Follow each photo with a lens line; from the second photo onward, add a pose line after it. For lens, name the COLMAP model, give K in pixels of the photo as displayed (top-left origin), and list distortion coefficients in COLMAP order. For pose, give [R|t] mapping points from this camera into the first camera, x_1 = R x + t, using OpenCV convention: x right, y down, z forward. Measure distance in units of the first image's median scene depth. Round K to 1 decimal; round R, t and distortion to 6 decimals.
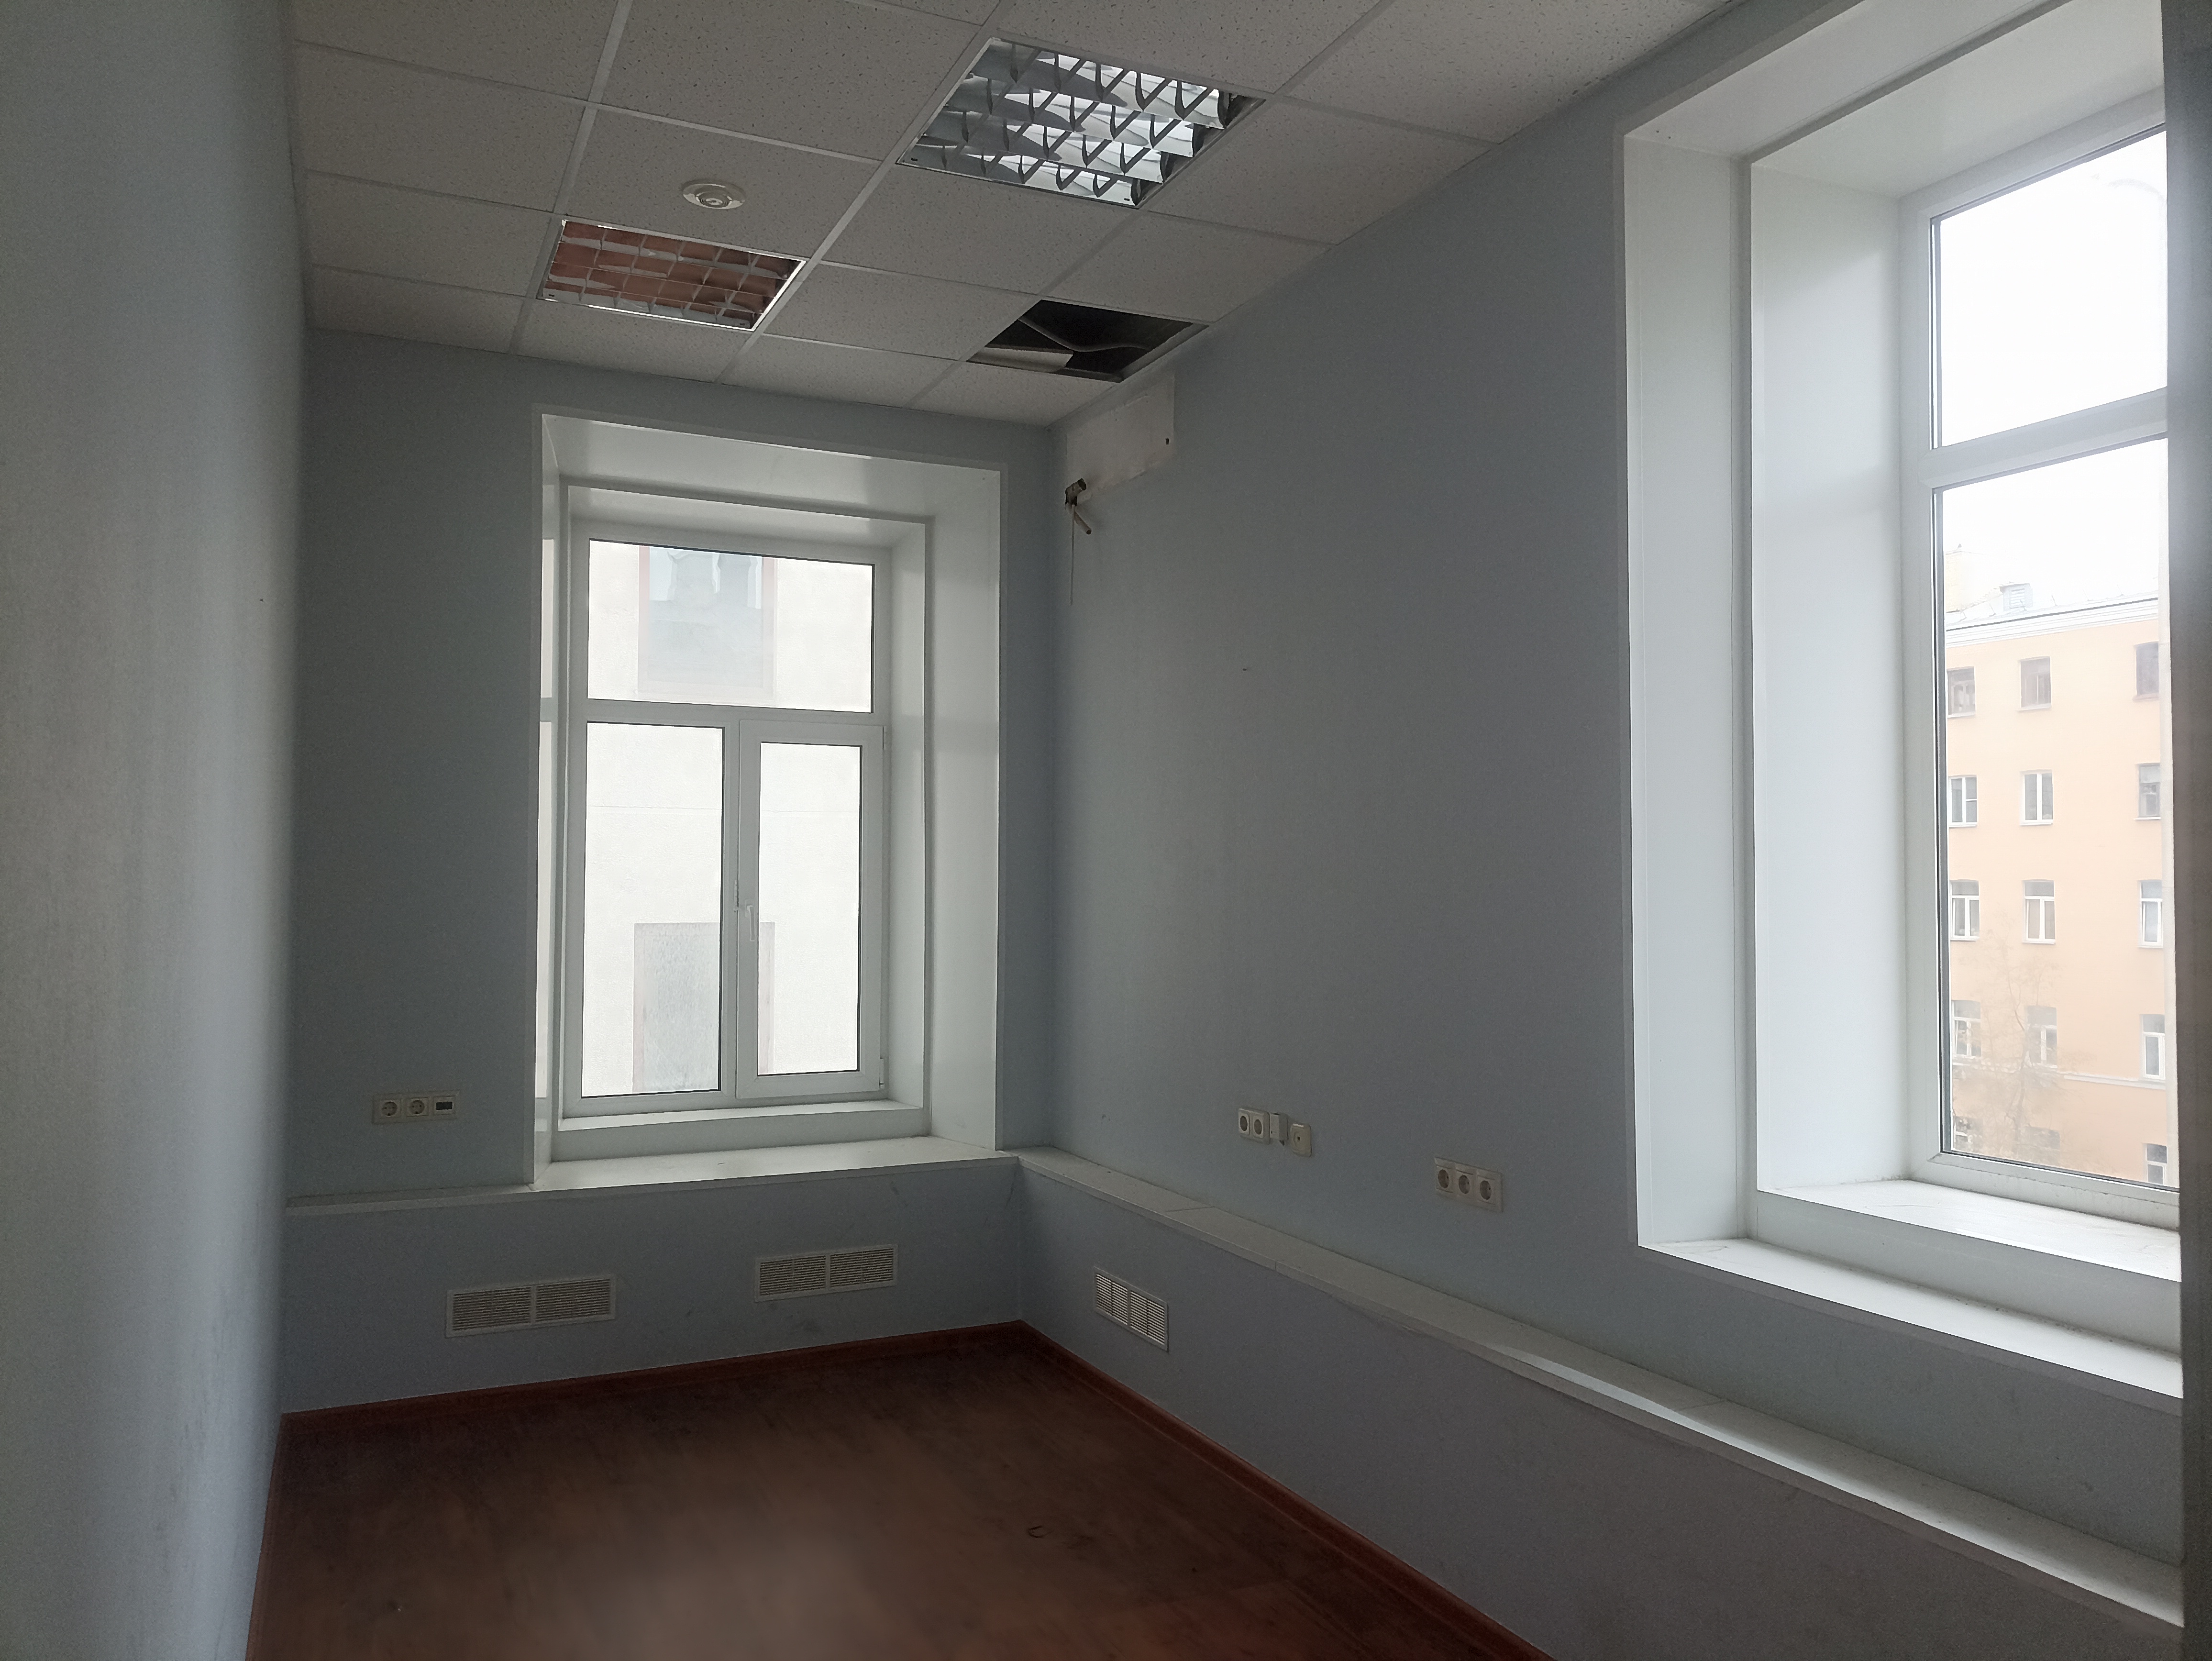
lens RADIAL K [[1599.6, 0, 1106.0], [0, 1599.6, 830.5], [0, 0, 1]] dist [-0.001532, 0.001303]
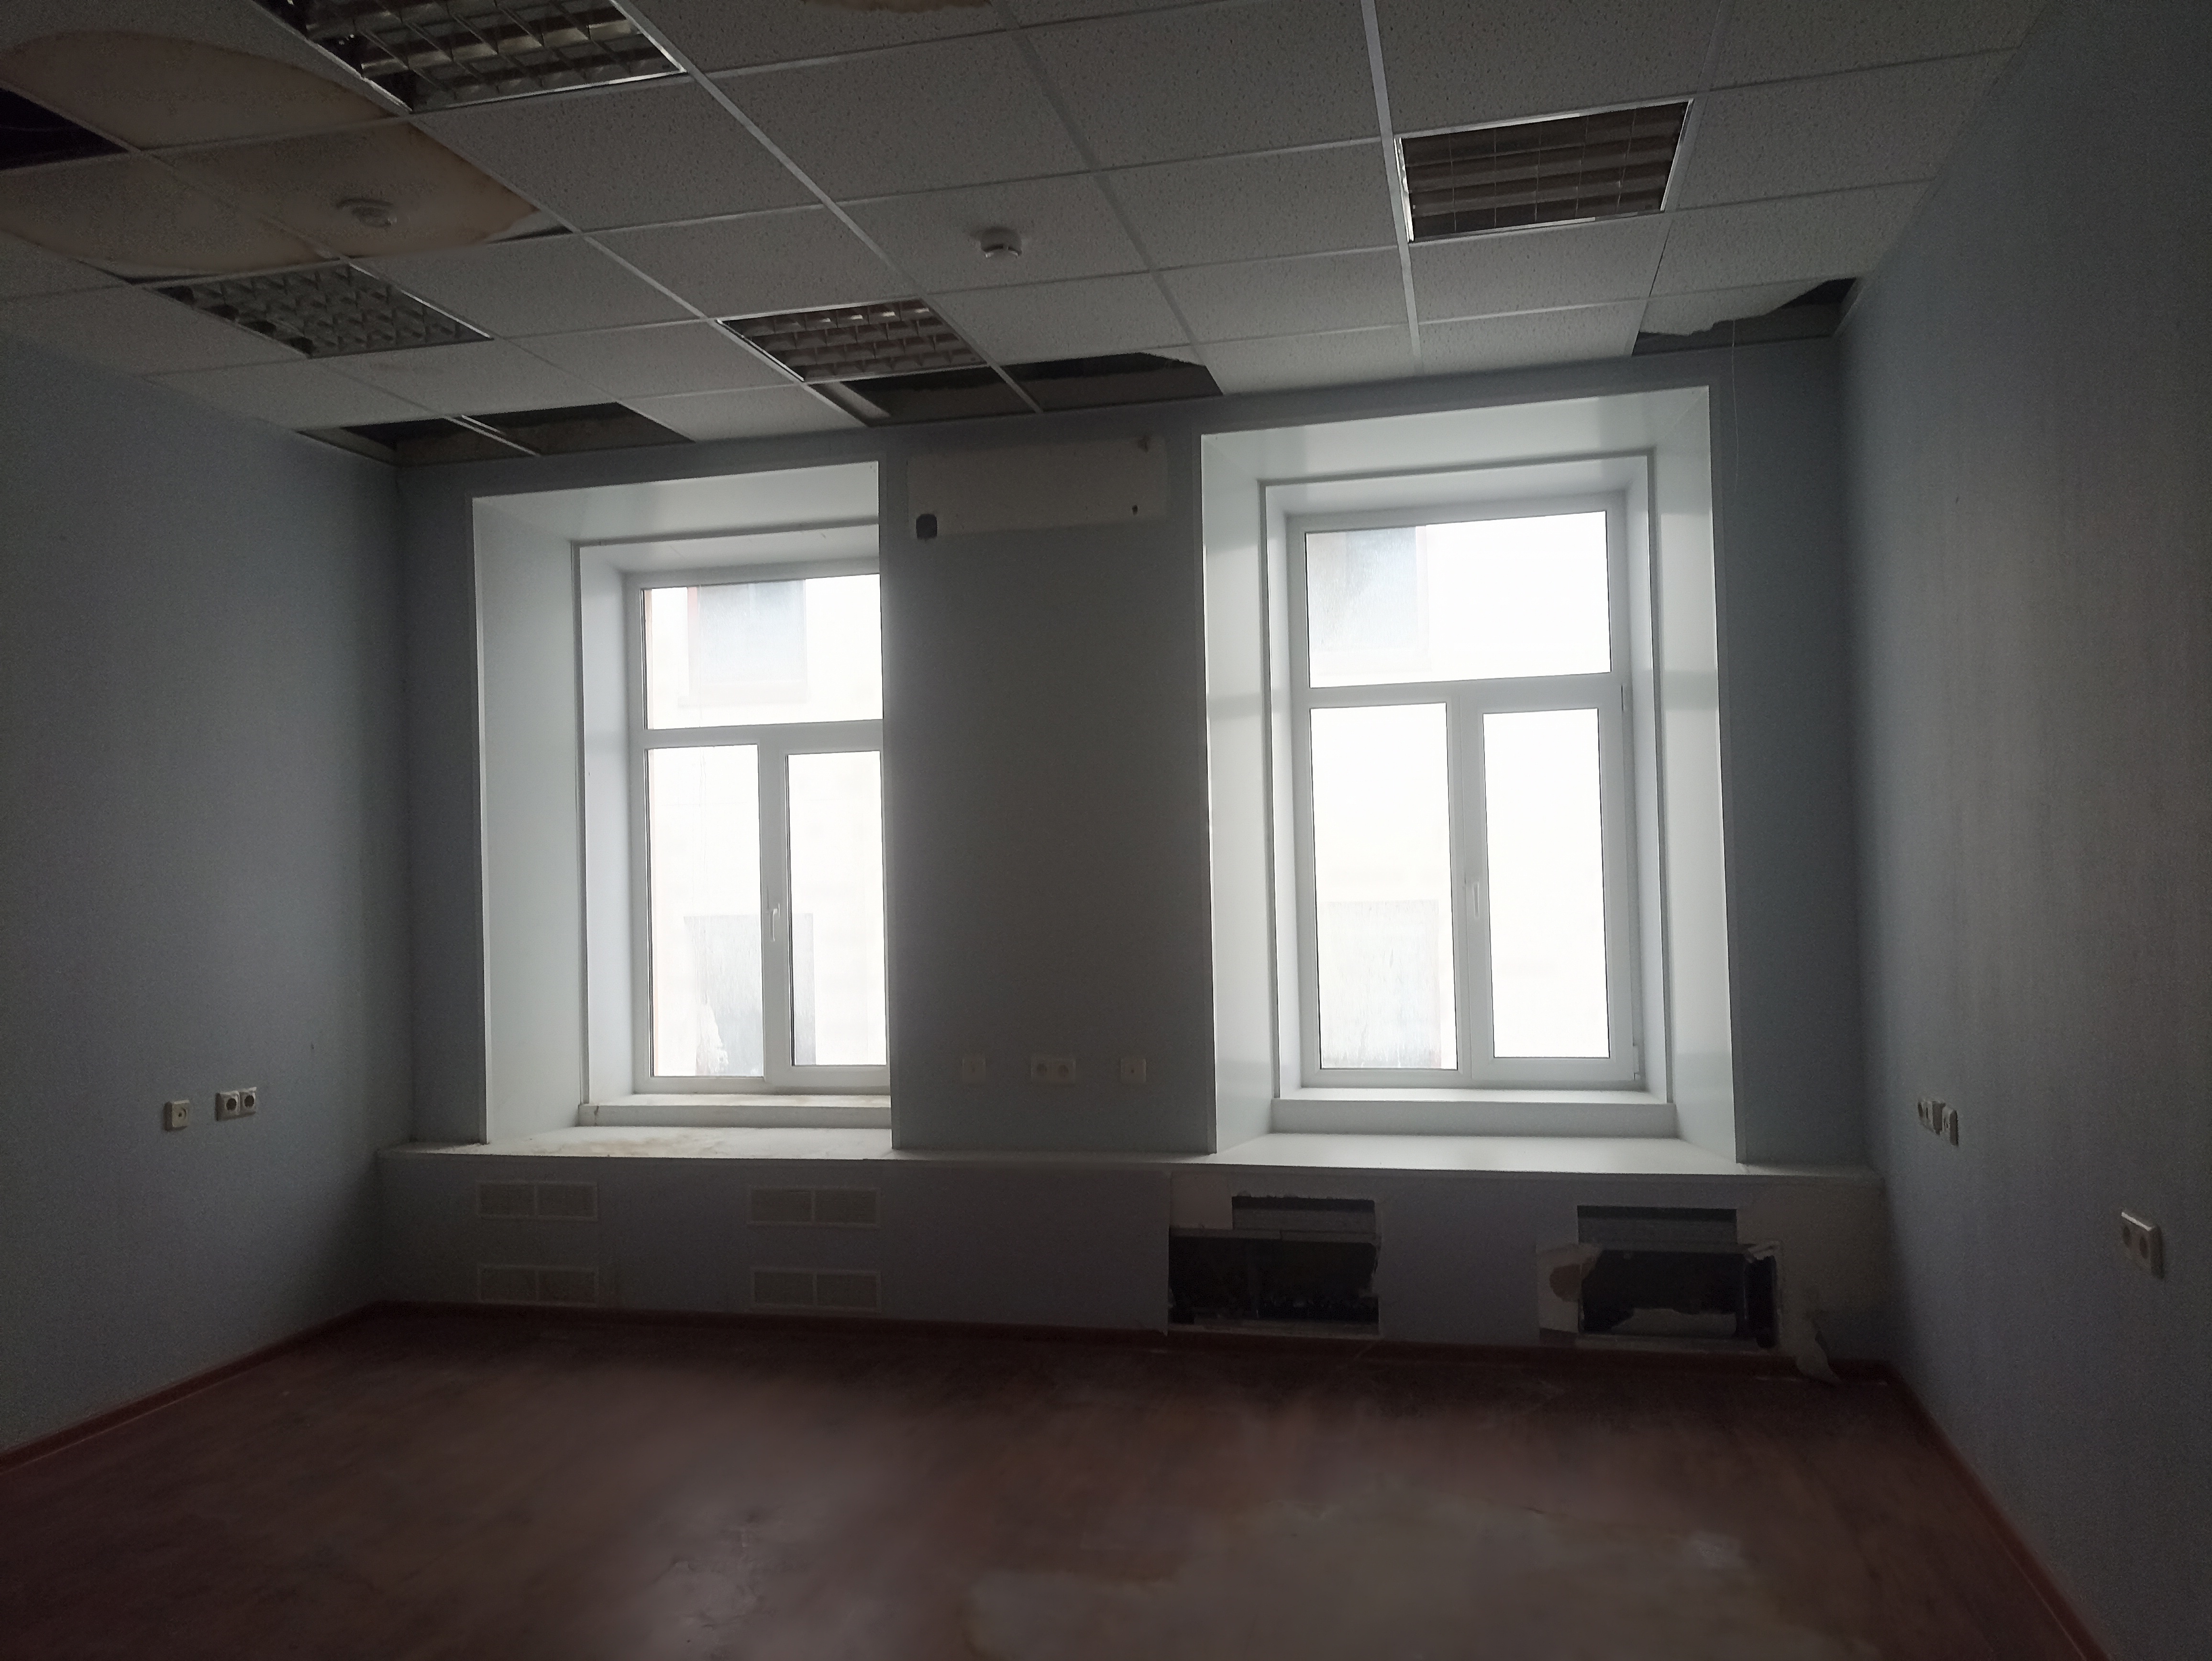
lens RADIAL K [[1599.6, 0, 1106.0], [0, 1599.6, 830.5], [0, 0, 1]] dist [-0.001532, 0.001303]
pose [[0.769498, -0.027293, -0.638066, 0.222612], [0.041043, 0.999135, 0.006760, -0.001015], [0.637329, -0.031390, 0.769952, 0.107227]]
